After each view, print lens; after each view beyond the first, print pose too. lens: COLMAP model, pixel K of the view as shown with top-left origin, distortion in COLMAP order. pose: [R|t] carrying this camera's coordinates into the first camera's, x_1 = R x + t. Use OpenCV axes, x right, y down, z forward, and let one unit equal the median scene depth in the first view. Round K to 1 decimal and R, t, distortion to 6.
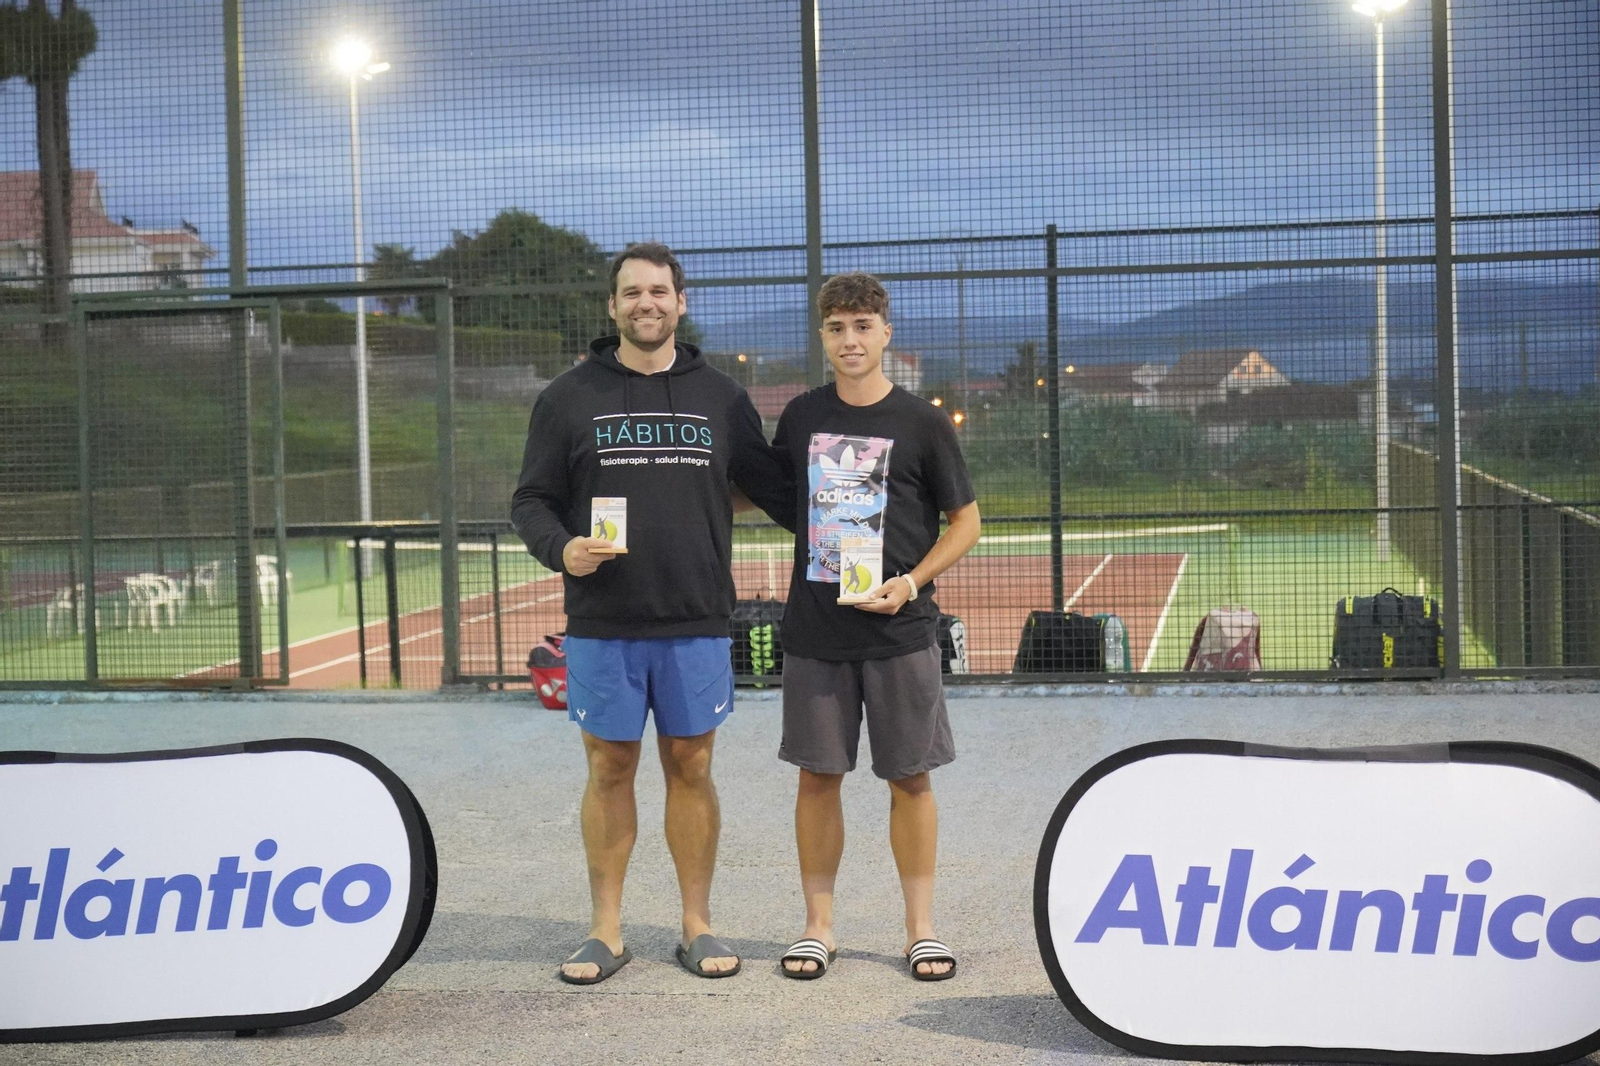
lens RADIAL K [[2626.7, 0, 733.5], [0, 2626.7, 530.3], [0, 0, 1]] dist [-0.022794, 0.046253]
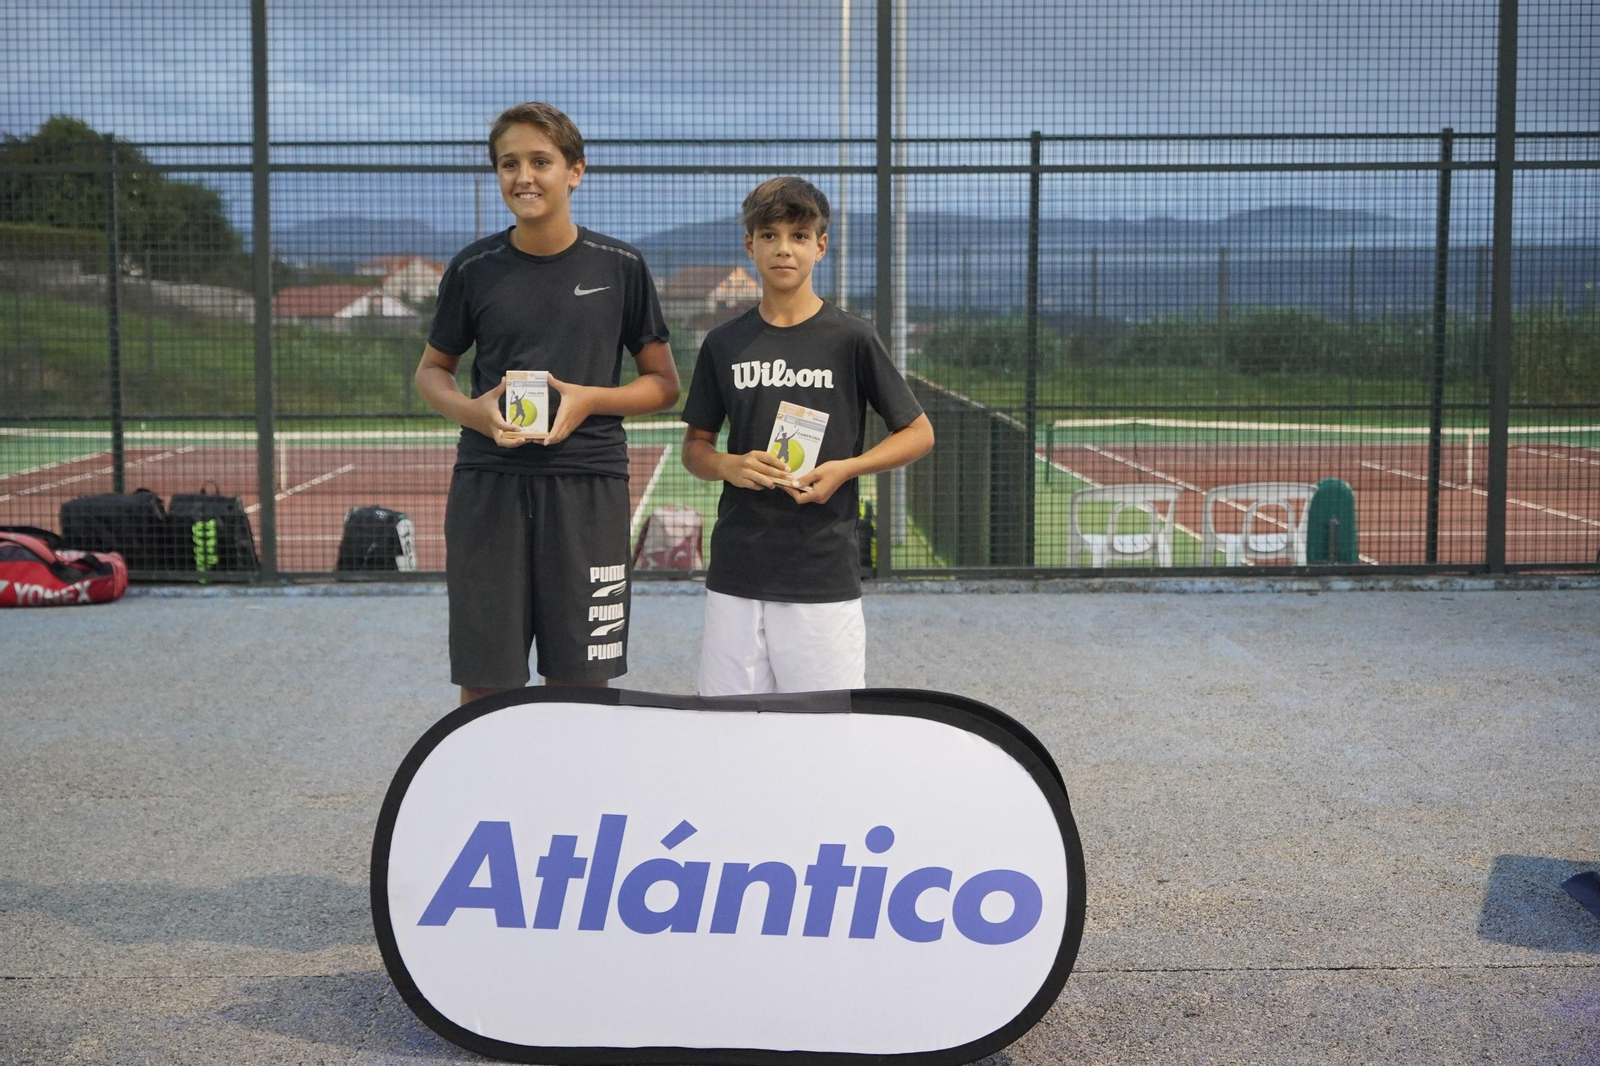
lens RADIAL K [[2314.4, 0, 734.2], [0, 2314.4, 529.5], [0, 0, 1]] dist [-0.022545, 0.008444]
pose [[0.981104, 0.007038, 0.193356, 0.039795], [-0.016095, 0.998843, 0.045310, -0.003118], [-0.192813, -0.047566, 0.980082, 0.118785]]
